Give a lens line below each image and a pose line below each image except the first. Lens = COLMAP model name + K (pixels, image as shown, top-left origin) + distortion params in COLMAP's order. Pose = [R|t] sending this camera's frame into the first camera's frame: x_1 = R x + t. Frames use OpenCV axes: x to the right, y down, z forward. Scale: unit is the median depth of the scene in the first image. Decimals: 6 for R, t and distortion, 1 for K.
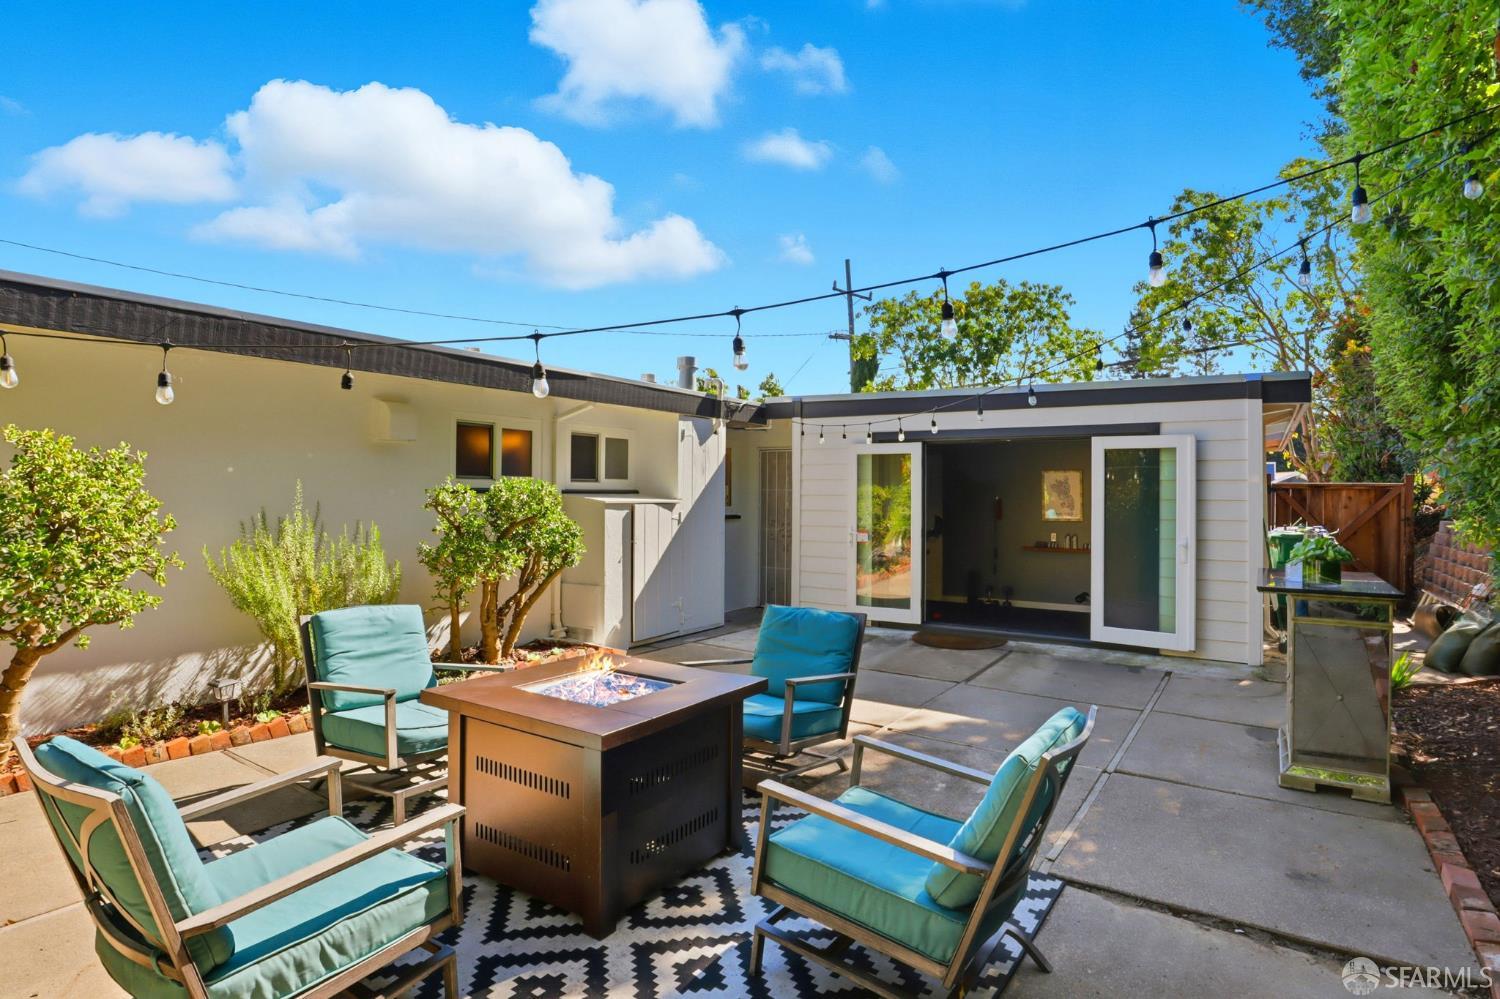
lens RADIAL K [[790.8, 0, 750.8], [0, 790.8, 487.4], [0, 0, 1]] dist [-0.000003, 0.000304]
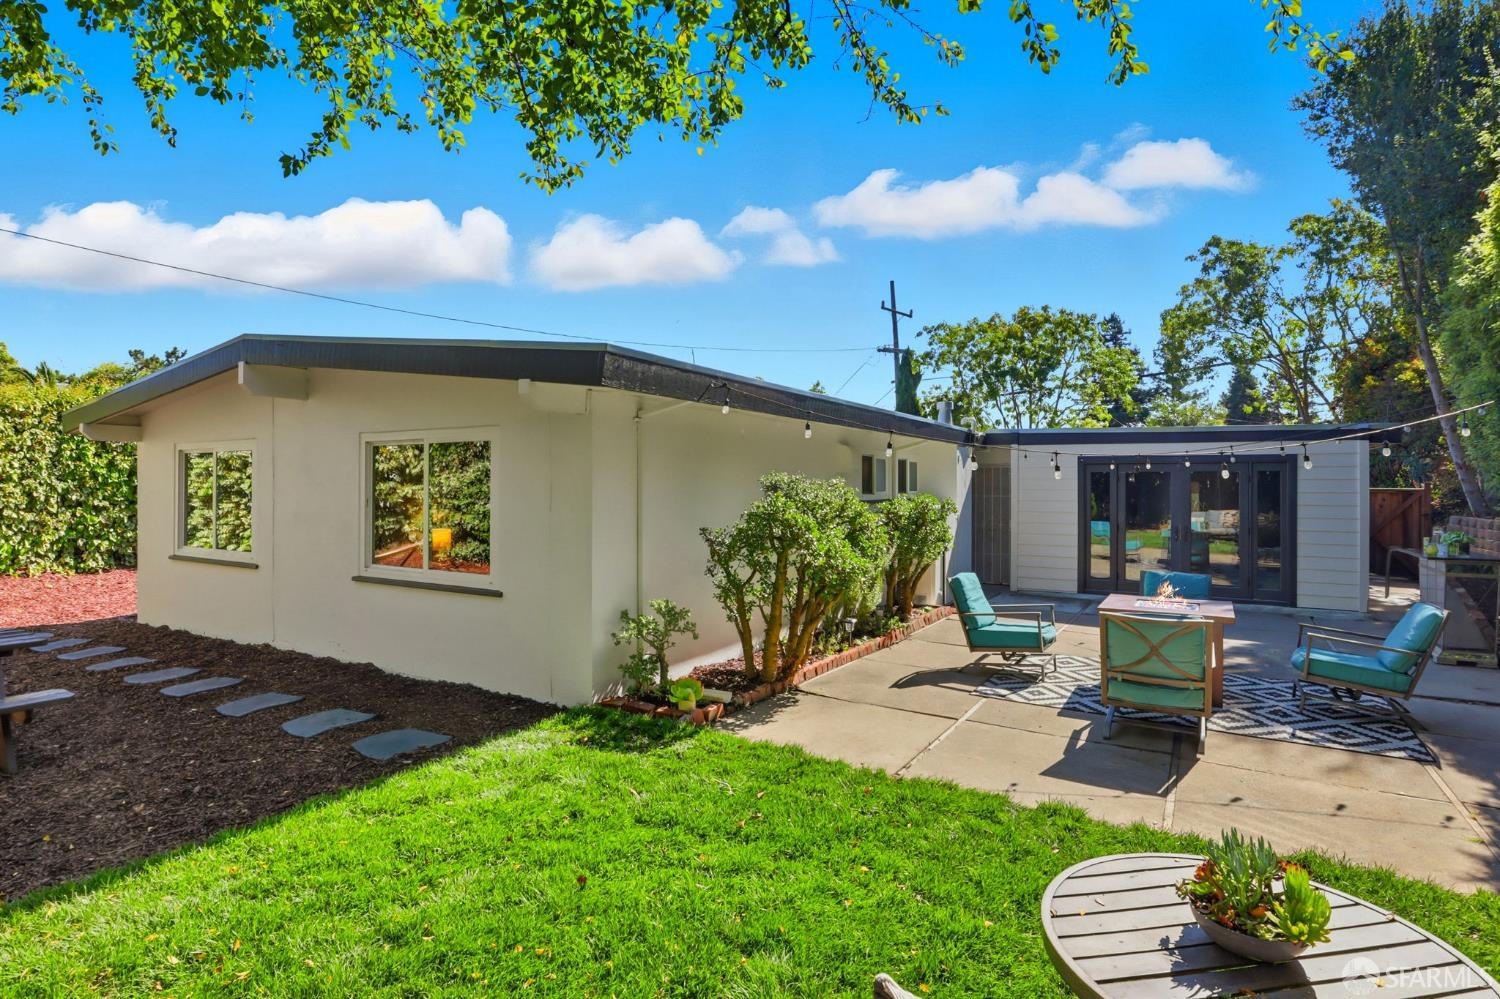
lens RADIAL K [[790.8, 0, 752.1], [0, 790.8, 498.8], [0, 0, 1]] dist [-0.000003, 0.000304]
pose [[0.998139, -0.004785, 0.060787, -0.217147], [0.003365, 0.999719, 0.023447, -0.012401], [-0.060882, -0.023199, 0.997875, -0.155820]]
